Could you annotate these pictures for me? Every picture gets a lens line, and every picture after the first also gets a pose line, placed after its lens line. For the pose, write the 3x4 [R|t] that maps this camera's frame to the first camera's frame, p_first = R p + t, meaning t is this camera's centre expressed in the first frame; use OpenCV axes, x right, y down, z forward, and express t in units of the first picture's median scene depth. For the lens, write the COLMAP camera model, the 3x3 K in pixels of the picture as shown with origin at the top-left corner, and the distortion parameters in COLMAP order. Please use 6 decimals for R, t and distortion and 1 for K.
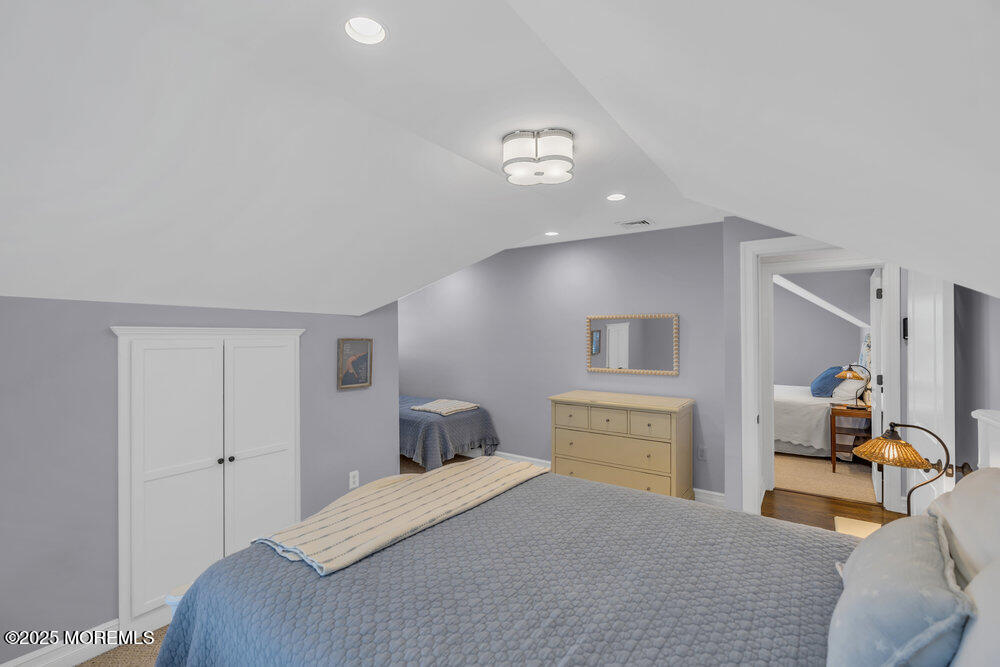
lens RADIAL K [[458.0, 0, 500.0], [0, 458.0, 333.5], [0, 0, 1]] dist [-0.000872, -0.000064]
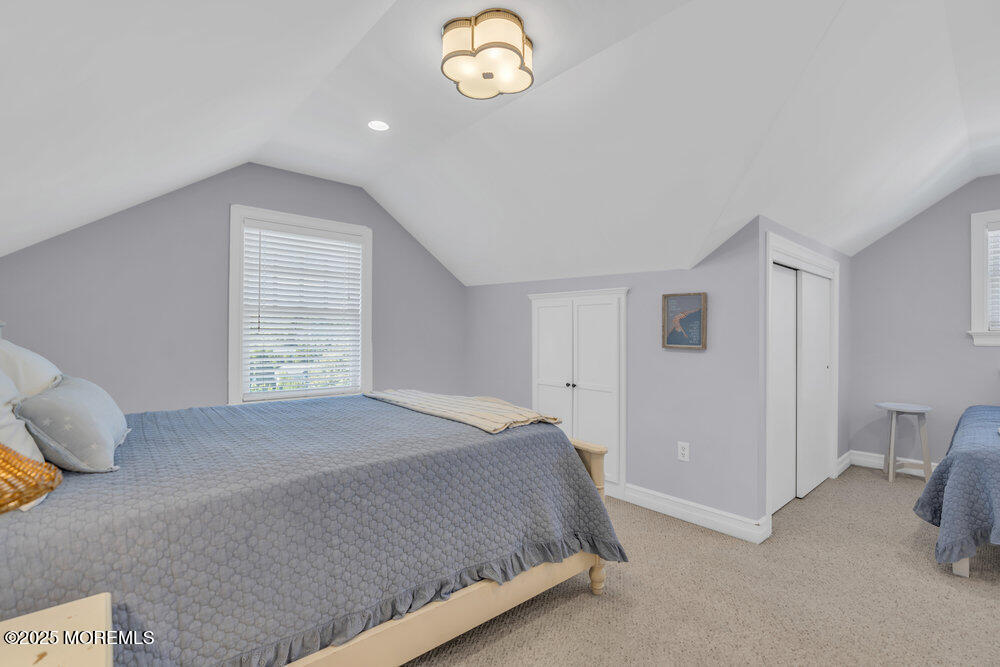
lens RADIAL K [[458.0, 0, 500.0], [0, 458.0, 333.5], [0, 0, 1]] dist [-0.000872, -0.000064]
pose [[-0.245647, 0.005357, -0.969344, 0.649861], [-0.000687, 0.999984, 0.005701, 0.086083], [0.969359, 0.002066, -0.245640, 0.894077]]
